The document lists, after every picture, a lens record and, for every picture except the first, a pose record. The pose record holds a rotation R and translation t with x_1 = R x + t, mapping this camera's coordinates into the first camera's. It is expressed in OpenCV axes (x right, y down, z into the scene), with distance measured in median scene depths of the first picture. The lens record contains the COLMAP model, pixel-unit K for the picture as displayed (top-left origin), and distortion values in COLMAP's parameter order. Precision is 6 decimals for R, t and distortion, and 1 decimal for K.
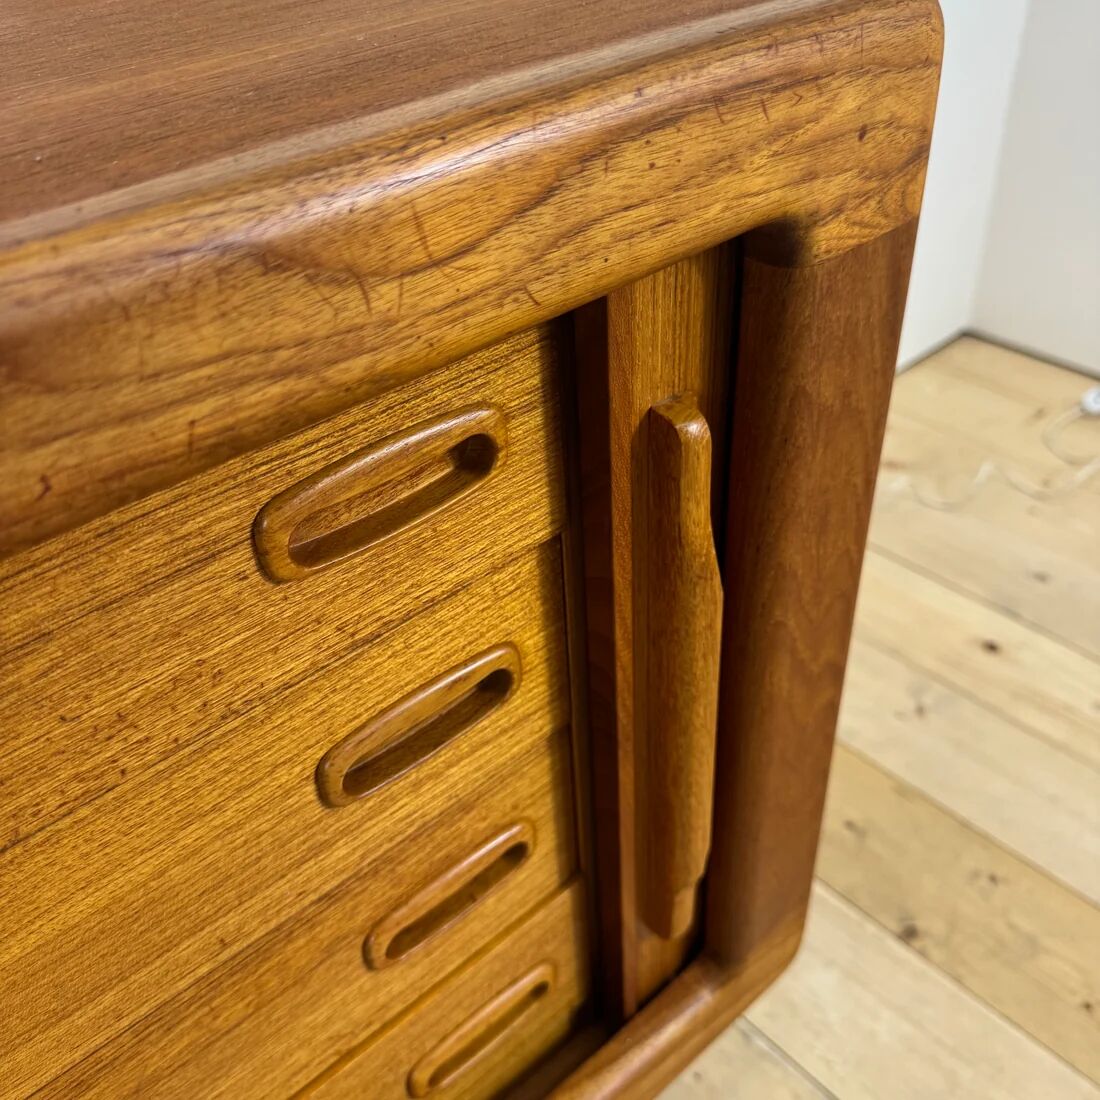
lens RADIAL K [[1042.0, 0, 512.8], [0, 1042.0, 546.3], [0, 0, 1]] dist [0.127857, -0.308637]
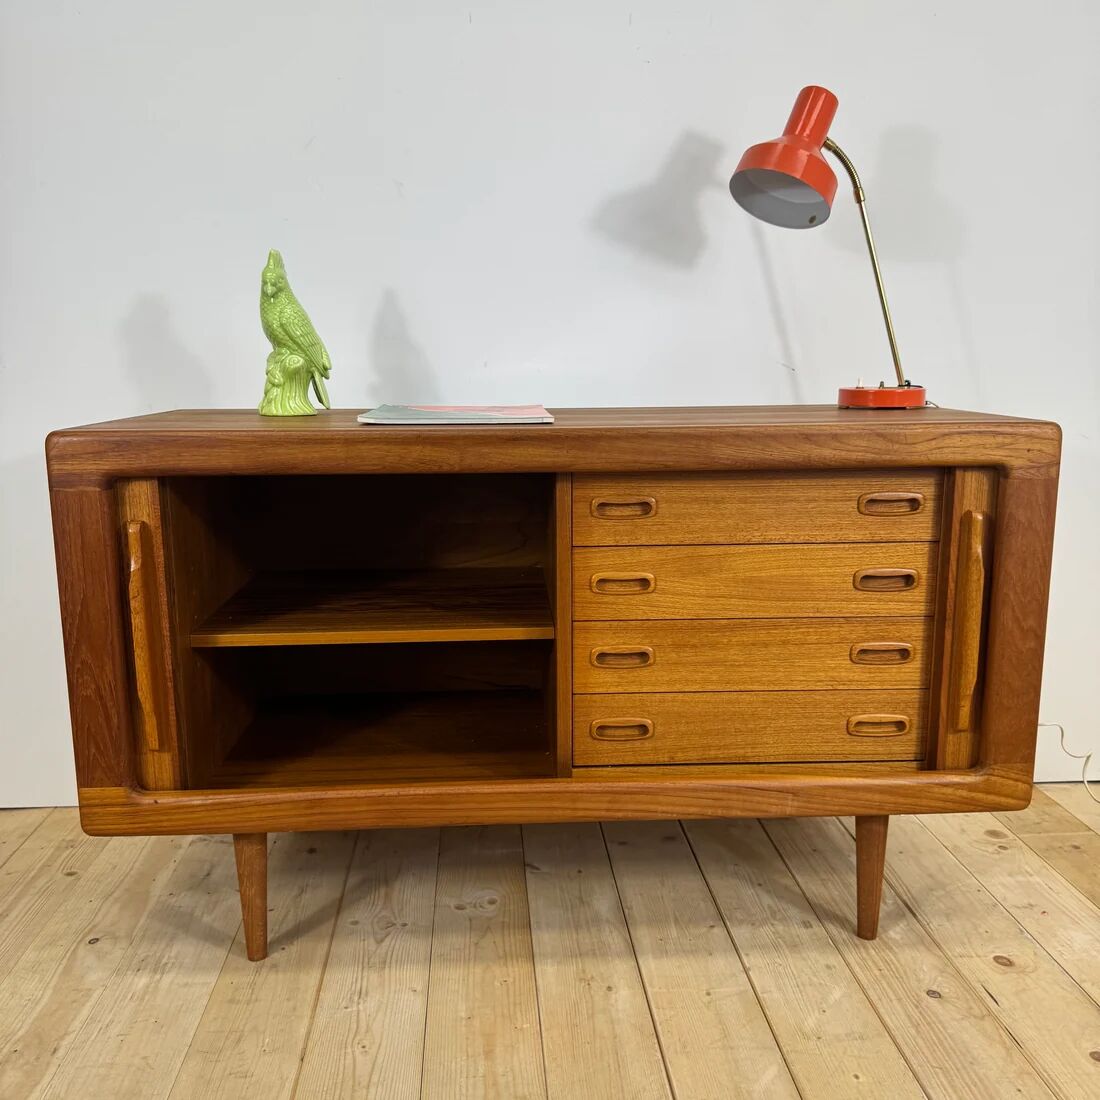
lens RADIAL K [[1040.0, 0, 550.0], [0, 1040.0, 550.0], [0, 0, 1]] dist [0.091609, -0.157420]
pose [[0.804608, 0.180115, -0.565831, 1.262735], [-0.405534, 0.862736, -0.302041, 2.040902], [0.433760, 0.472488, 0.767207, -2.939570]]
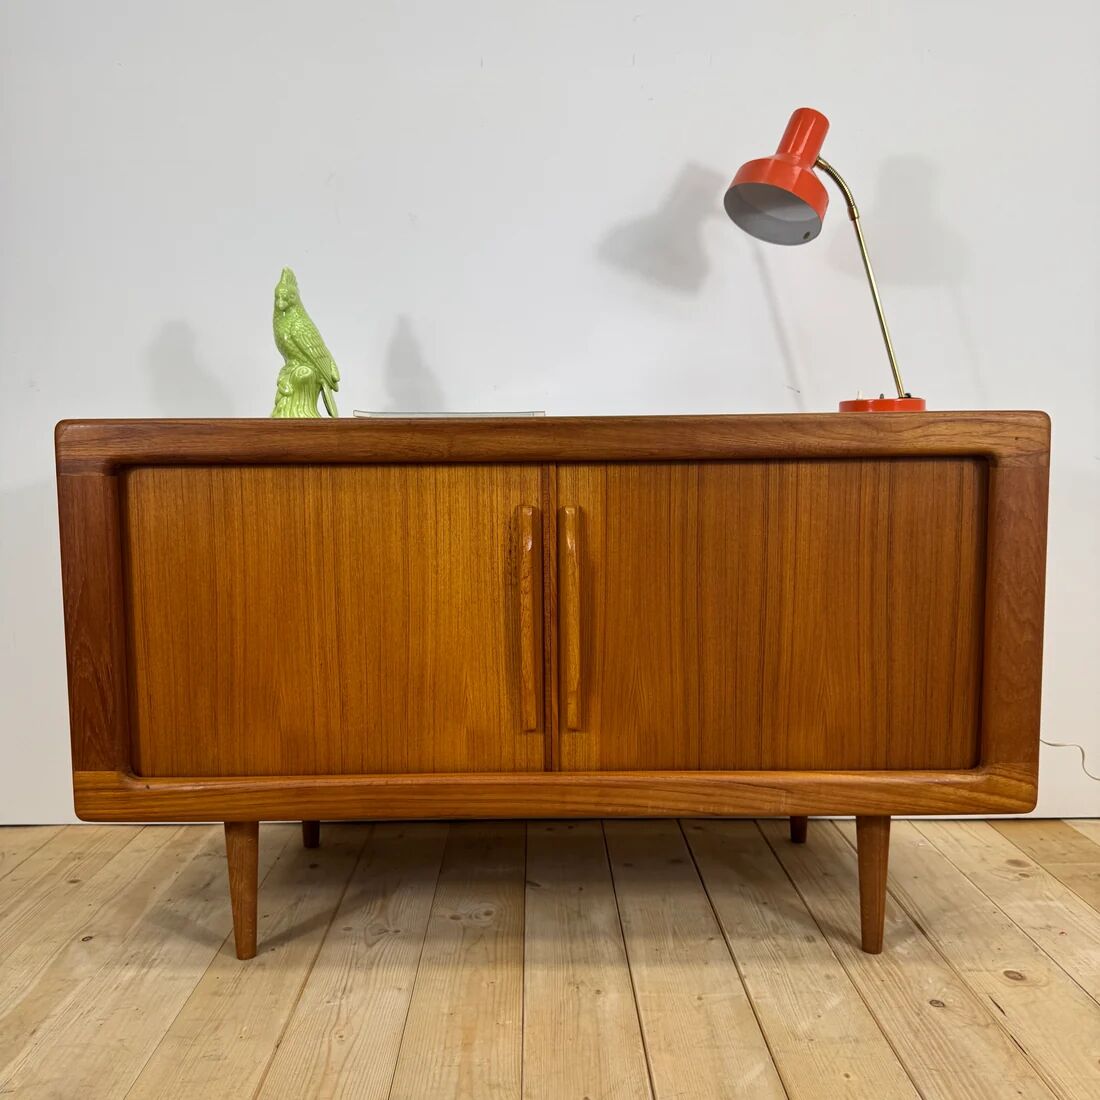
lens RADIAL K [[1040.7, 0, 552.6], [0, 1040.7, 551.8], [0, 0, 1]] dist [0.095733, -0.168913]
pose [[0.773403, 0.129523, -0.620542, 1.590239], [-0.425994, 0.831116, -0.357457, 2.323471], [0.469444, 0.540805, 0.697963, -2.622405]]
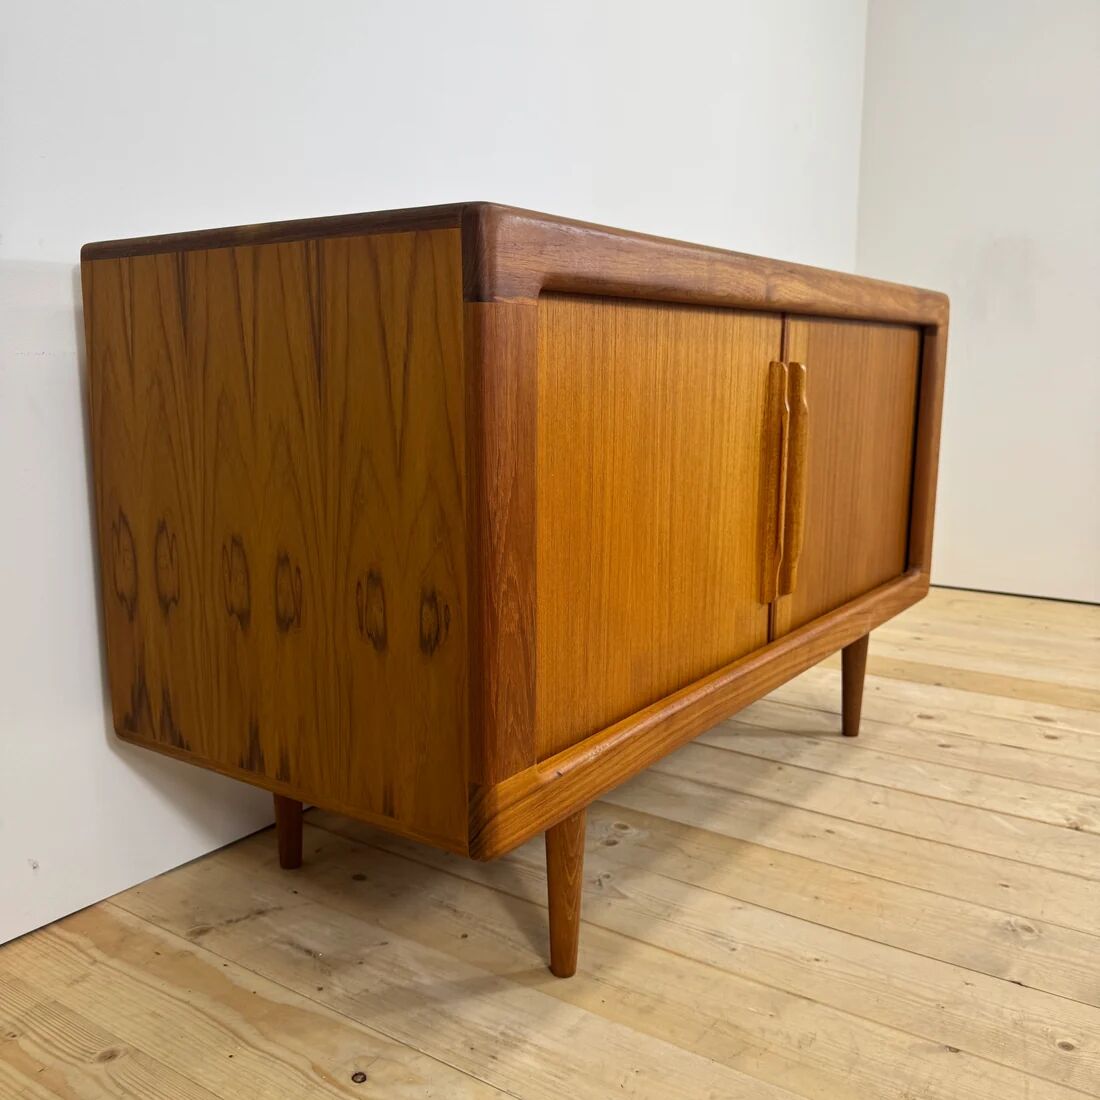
lens RADIAL K [[1040.0, 0, 550.0], [0, 1040.0, 550.0], [0, 0, 1]] dist [0.091609, -0.157420]
pose [[0.959895, 0.033020, 0.278409, -3.217941], [0.102040, 0.883783, -0.456634, 3.079571], [-0.261131, 0.466730, 0.844970, -2.616846]]
